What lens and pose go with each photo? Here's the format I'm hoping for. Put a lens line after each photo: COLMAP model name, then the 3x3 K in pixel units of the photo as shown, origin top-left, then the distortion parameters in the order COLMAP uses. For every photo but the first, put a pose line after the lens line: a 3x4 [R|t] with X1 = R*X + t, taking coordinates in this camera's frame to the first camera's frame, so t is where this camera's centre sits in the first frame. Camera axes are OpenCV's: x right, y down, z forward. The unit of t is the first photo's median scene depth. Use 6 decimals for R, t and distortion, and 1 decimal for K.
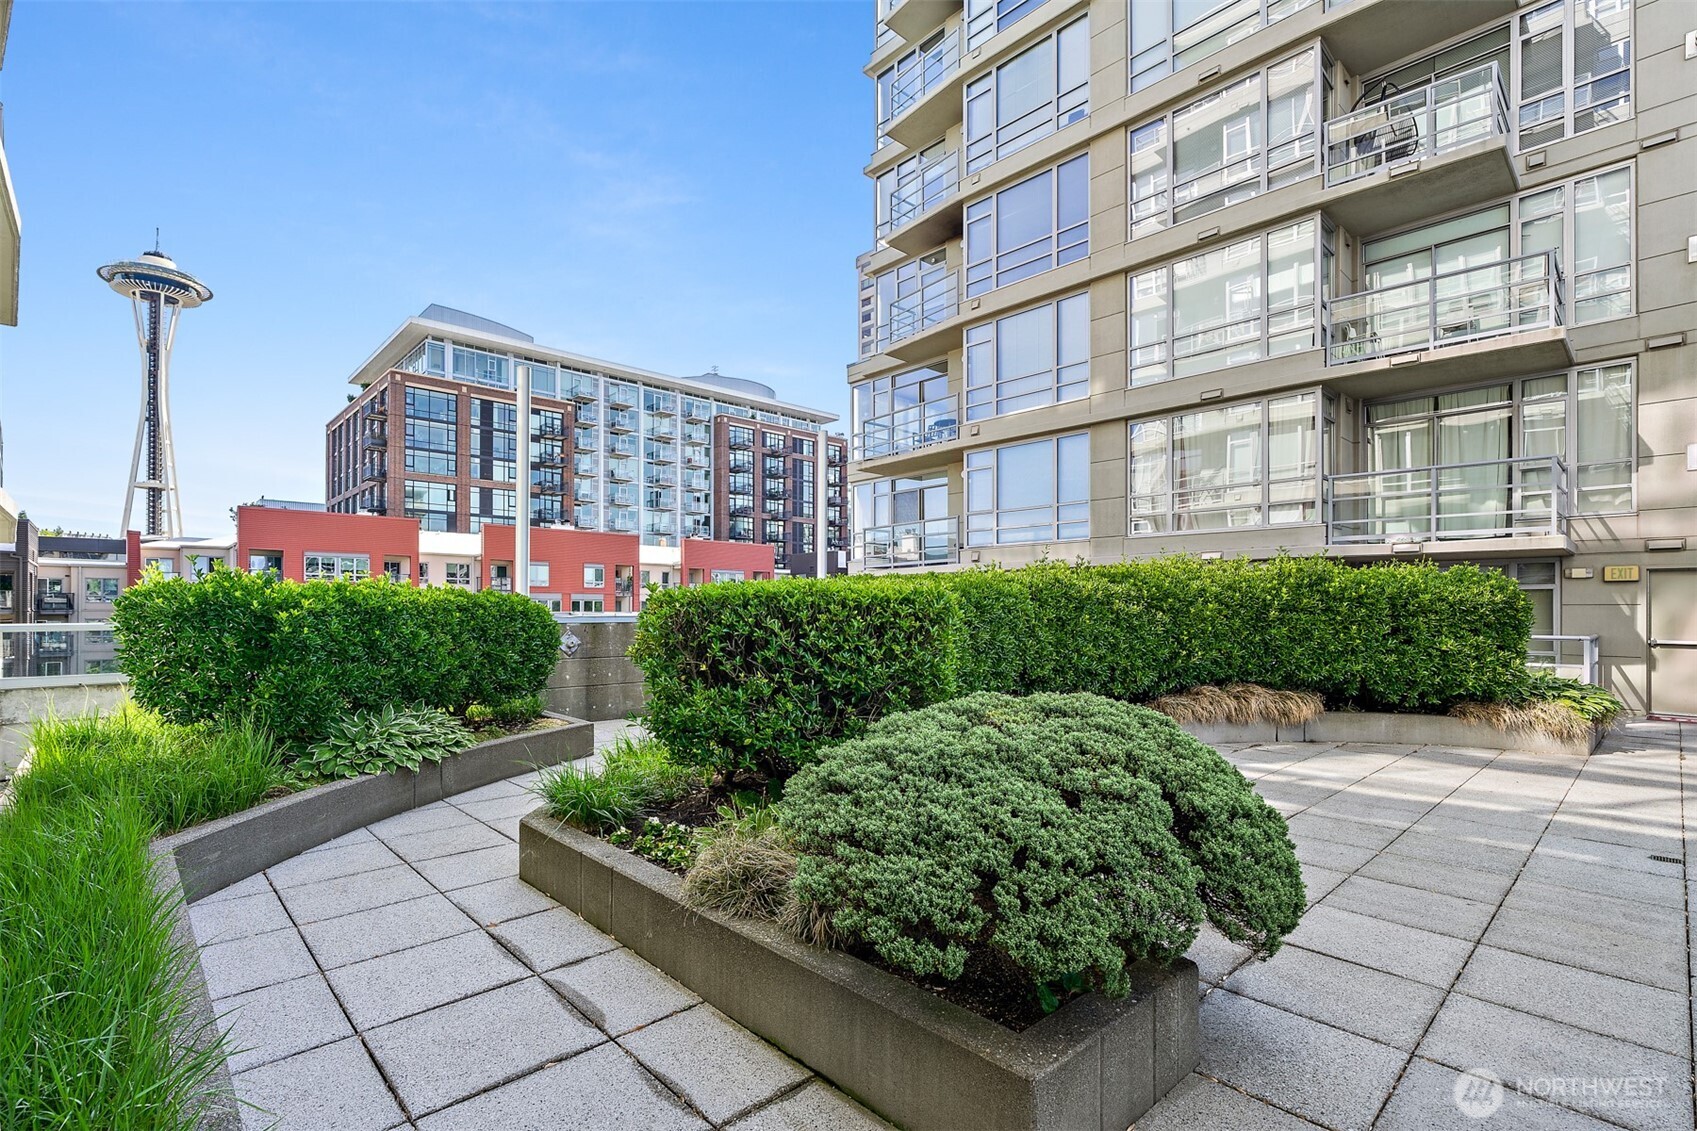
lens RADIAL K [[778.3, 0, 845.9], [0, 778.3, 595.3], [0, 0, 1]] dist [-0.000445, 0.000047]
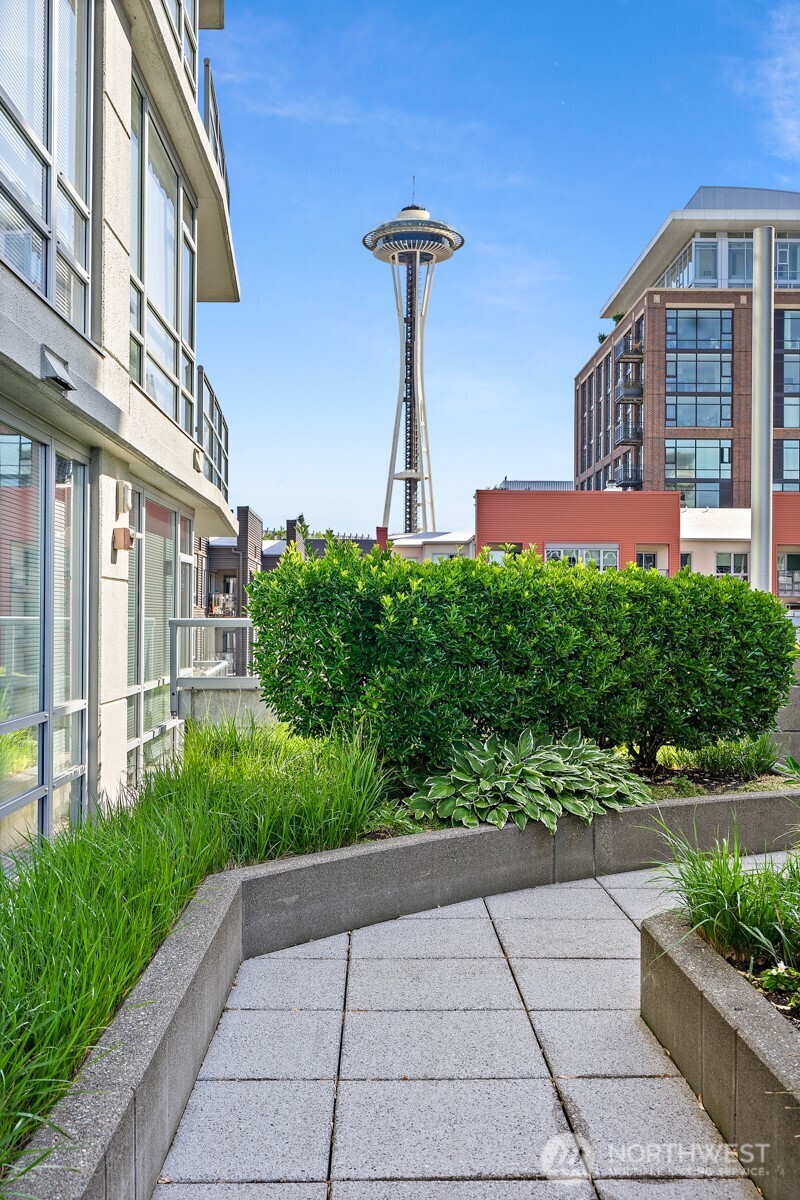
lens RADIAL K [[1209.8, 0, 400.0], [0, 1209.8, 600.0], [0, 0, 1]] dist [0.005023, 0.019973]
pose [[0.738846, -0.009552, -0.673806, 0.054357], [0.009840, 0.999946, -0.003386, 0.020337], [0.673802, -0.004128, 0.738900, 0.094500]]
